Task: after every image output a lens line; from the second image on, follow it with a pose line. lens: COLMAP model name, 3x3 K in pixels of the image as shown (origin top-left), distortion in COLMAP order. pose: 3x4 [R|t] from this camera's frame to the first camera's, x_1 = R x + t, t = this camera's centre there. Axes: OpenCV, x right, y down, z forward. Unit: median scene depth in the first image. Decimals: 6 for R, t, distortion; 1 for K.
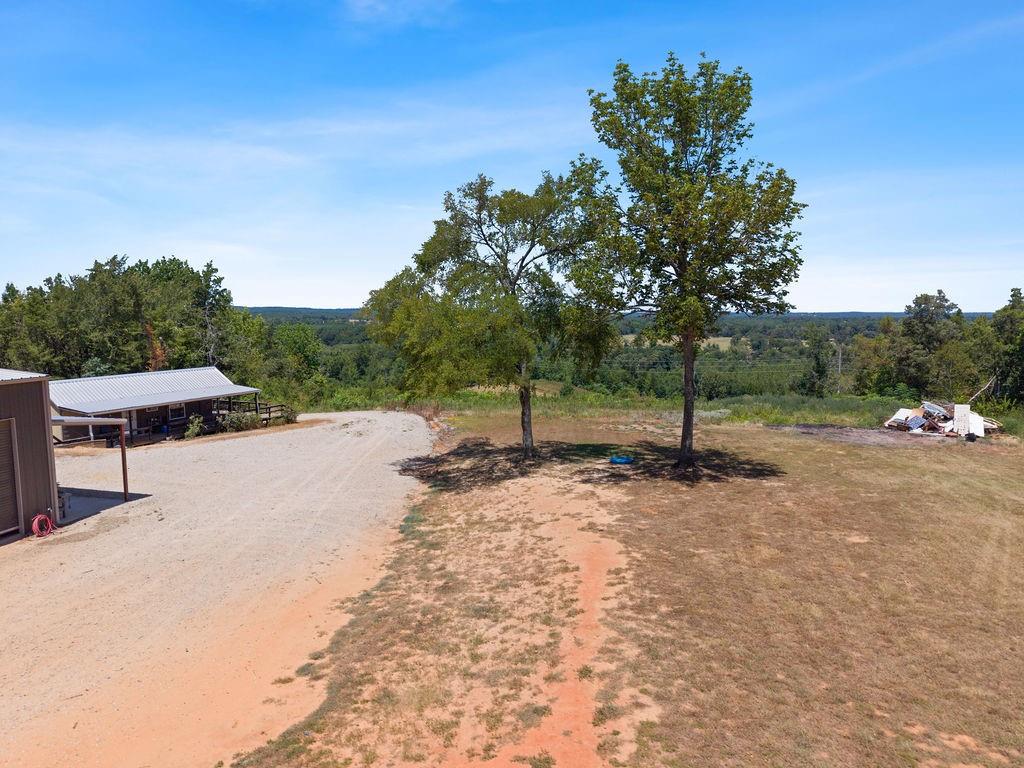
lens RADIAL K [[711.4, 0, 511.5], [0, 711.4, 386.3], [0, 0, 1]] dist [-0.009841, 0.000104]
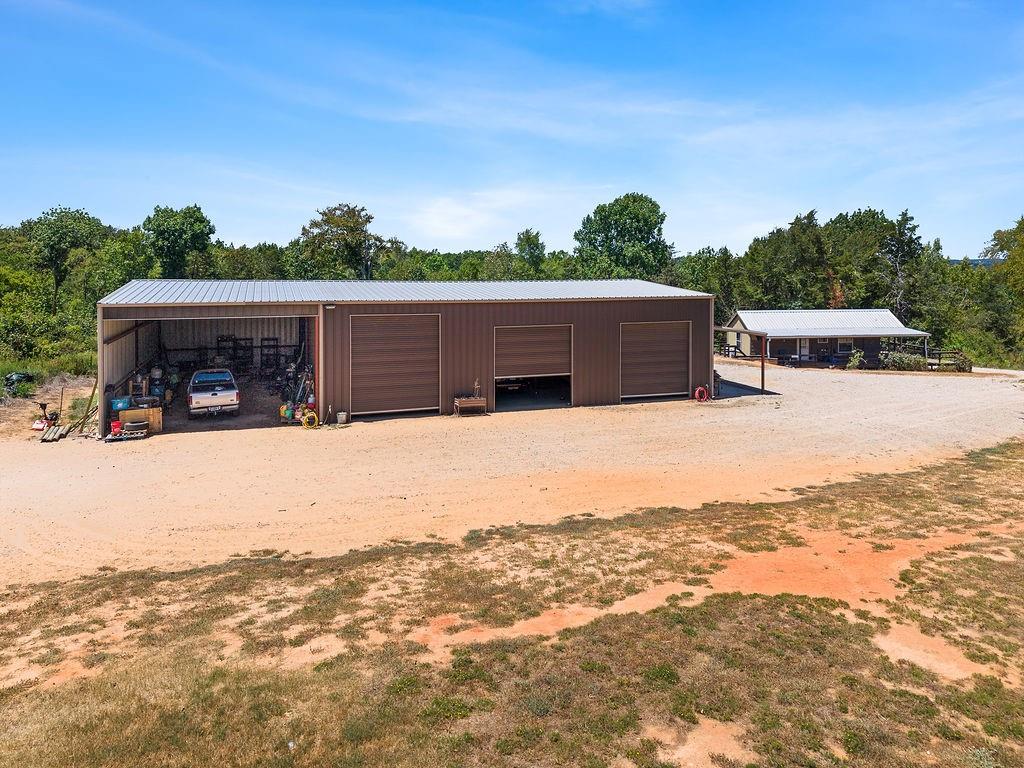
lens RADIAL K [[711.4, 0, 511.6], [0, 711.4, 383.7], [0, 0, 1]] dist [-0.009841, 0.000104]
pose [[0.574714, 0.138584, -0.806535, 0.147330], [-0.086578, 0.990322, 0.108471, 0.017955], [0.813762, 0.007488, 0.581150, -0.099754]]
